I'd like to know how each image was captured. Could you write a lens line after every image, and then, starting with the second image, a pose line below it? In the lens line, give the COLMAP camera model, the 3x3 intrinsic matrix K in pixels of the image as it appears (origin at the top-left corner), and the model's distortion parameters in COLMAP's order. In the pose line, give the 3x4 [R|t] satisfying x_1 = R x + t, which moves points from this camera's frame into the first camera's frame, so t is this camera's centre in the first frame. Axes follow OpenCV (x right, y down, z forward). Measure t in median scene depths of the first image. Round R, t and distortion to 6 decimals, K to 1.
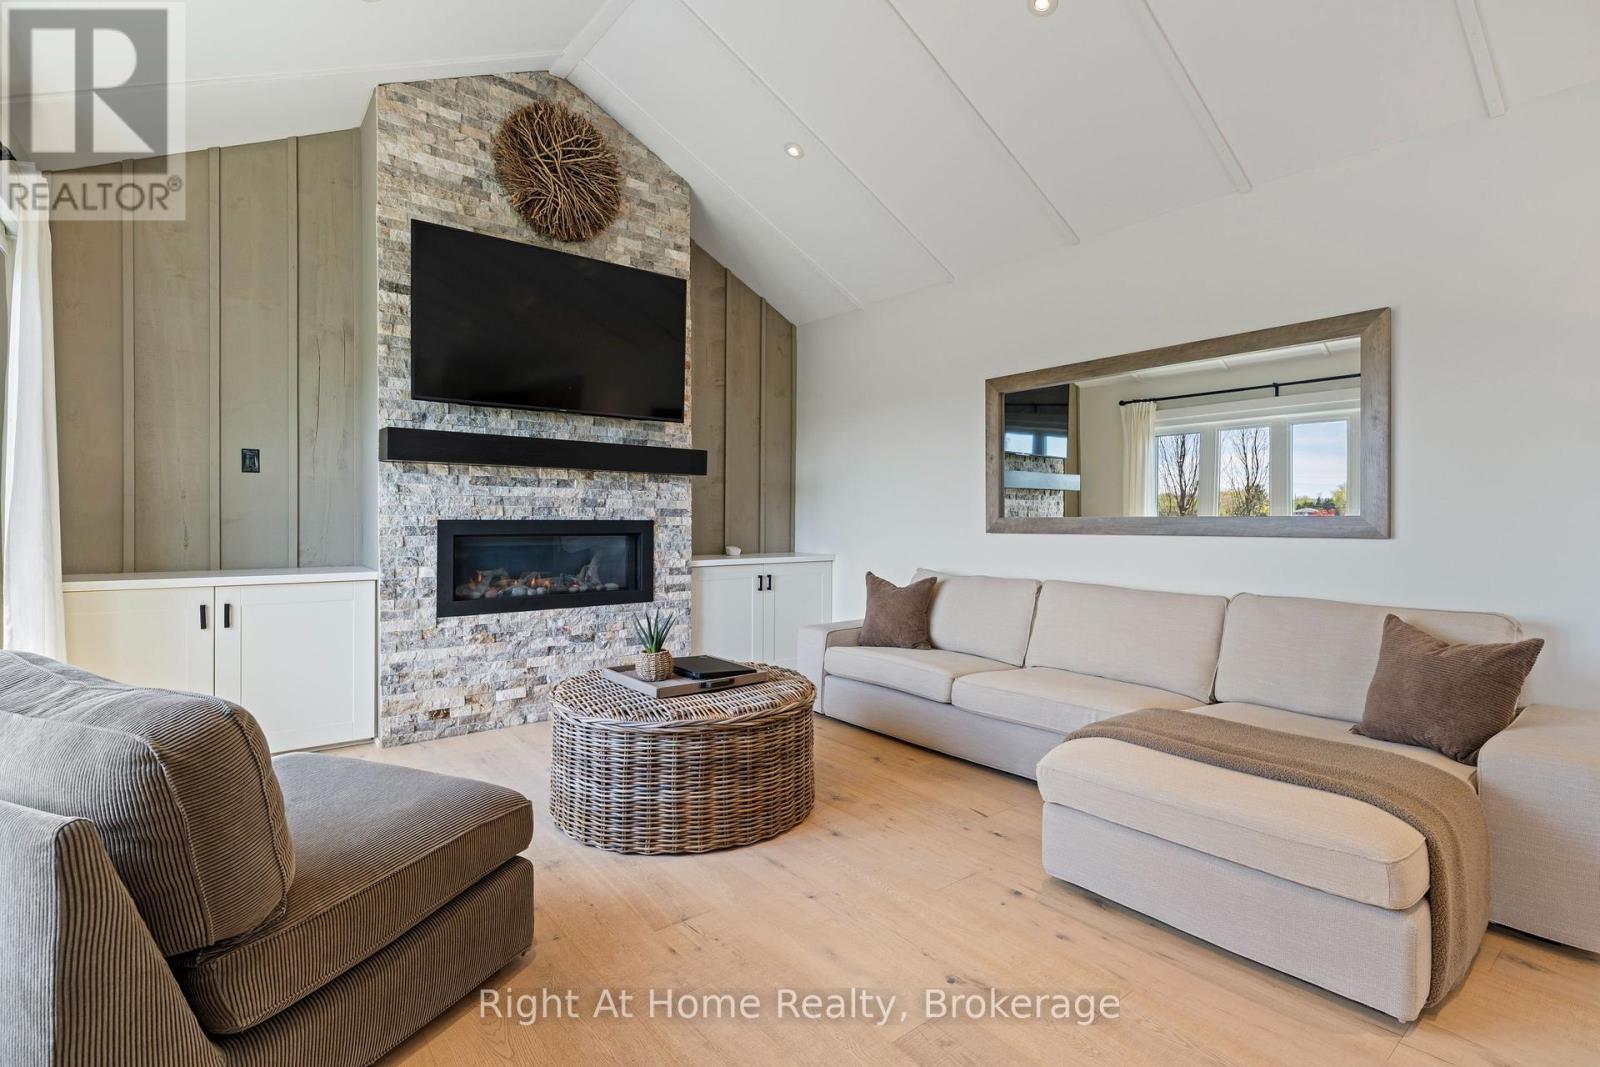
lens RADIAL K [[748.0, 0, 800.3], [0, 748.0, 524.2], [0, 0, 1]] dist [-0.001022, 0.000362]
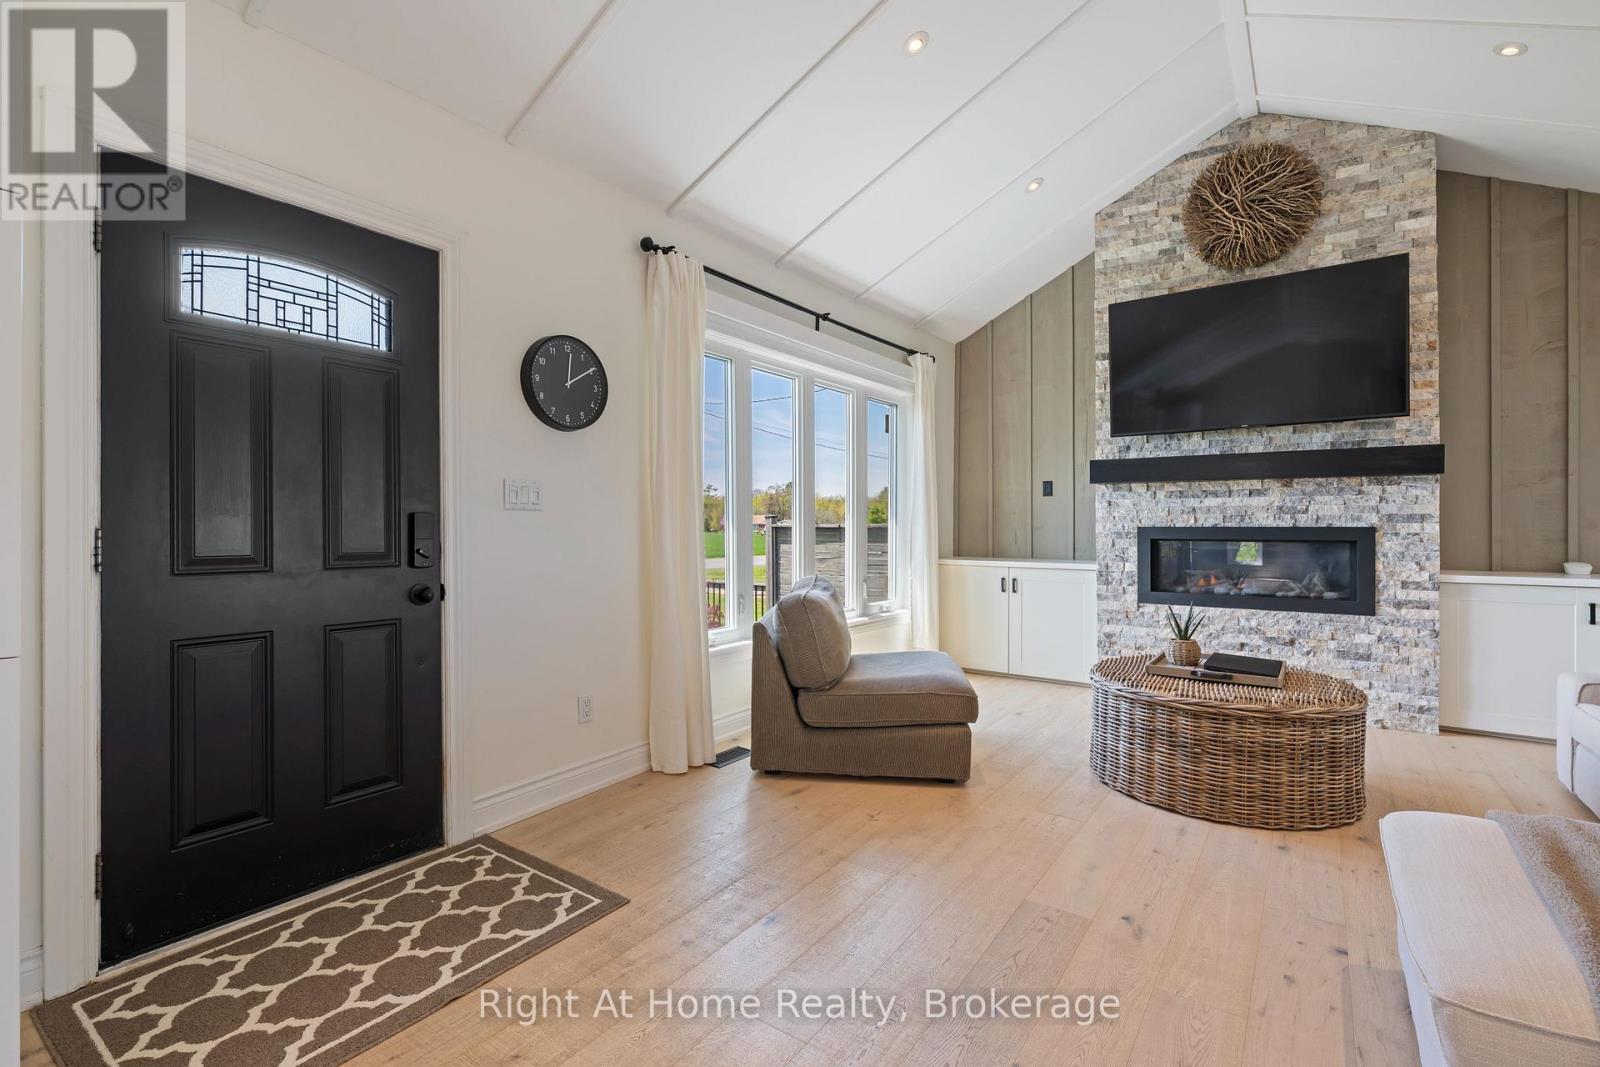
lens RADIAL K [[748.0, 0, 800.3], [0, 748.0, 529.0], [0, 0, 1]] dist [-0.001022, 0.000362]
pose [[0.269152, 0.000908, -0.963097, 0.559759], [-0.005049, 0.999987, -0.000468, 0.001254], [0.963084, 0.004989, 0.269154, 0.088077]]
